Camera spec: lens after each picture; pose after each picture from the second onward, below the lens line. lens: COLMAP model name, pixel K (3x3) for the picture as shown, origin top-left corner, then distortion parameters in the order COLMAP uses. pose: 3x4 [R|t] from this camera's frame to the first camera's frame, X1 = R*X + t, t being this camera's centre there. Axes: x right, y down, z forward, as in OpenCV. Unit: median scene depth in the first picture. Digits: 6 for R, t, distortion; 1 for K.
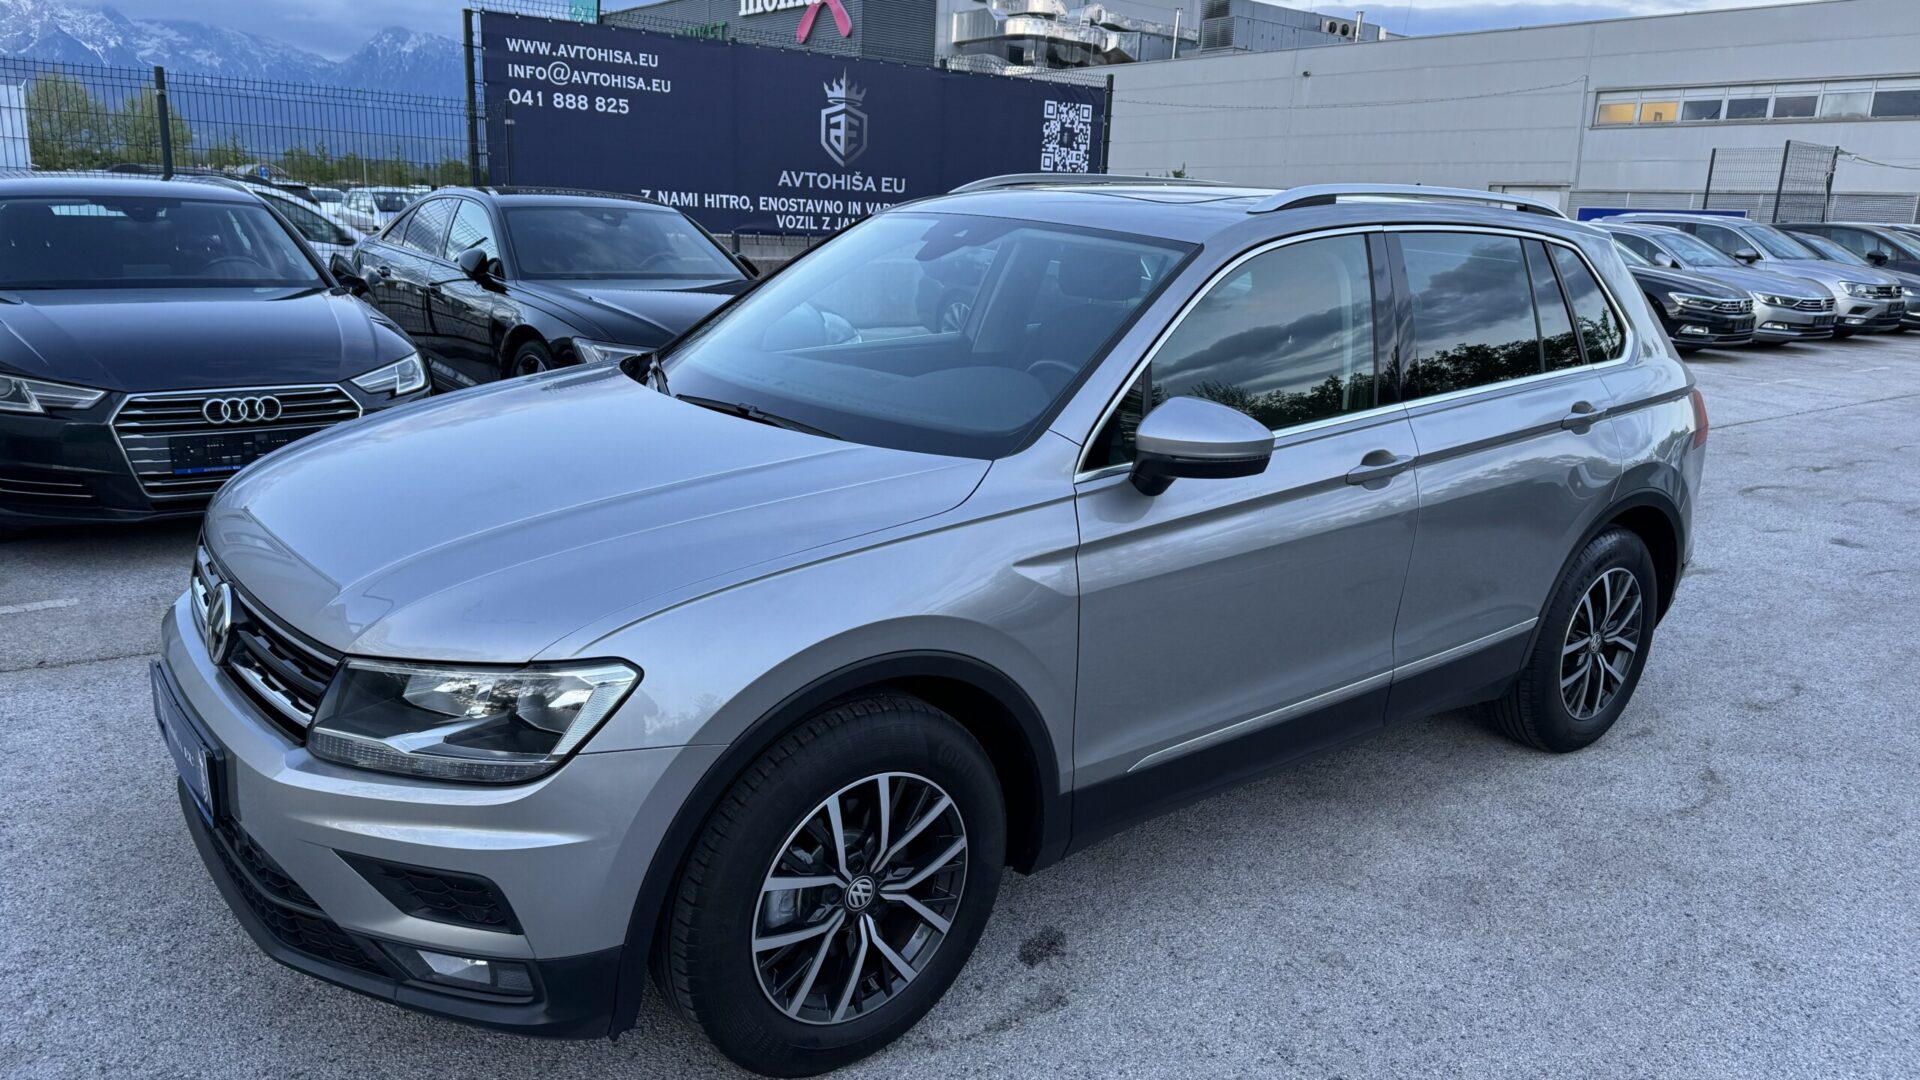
lens RADIAL K [[1345.6, 0, 973.2], [0, 1345.6, 552.6], [0, 0, 1]] dist [0.151282, -0.280331]
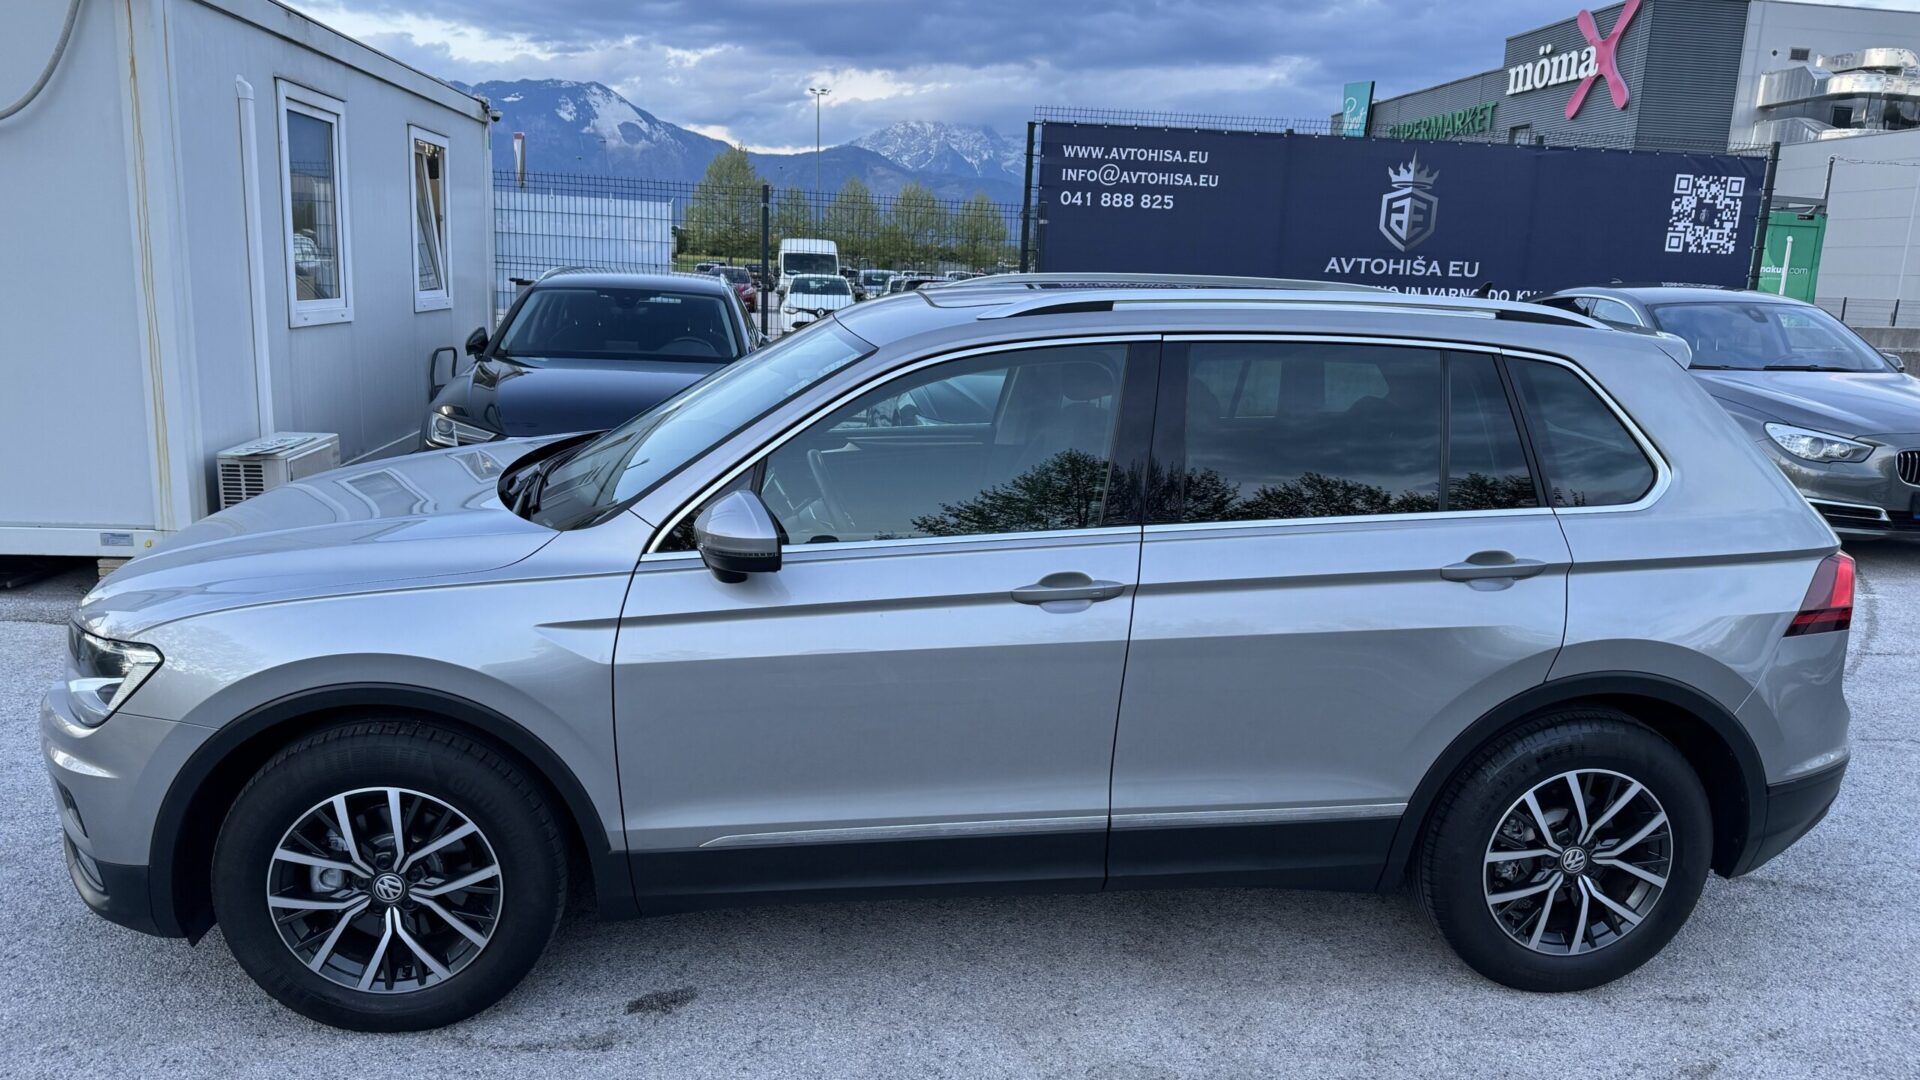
lens RADIAL K [[1345.6, 0, 973.2], [0, 1345.6, 552.6], [0, 0, 1]] dist [0.151282, -0.280331]
pose [[0.846379, 0.105582, -0.522011, 0.194825], [-0.135119, 0.990653, -0.018711, -0.016870], [0.515156, 0.086370, 0.852733, 0.047829]]
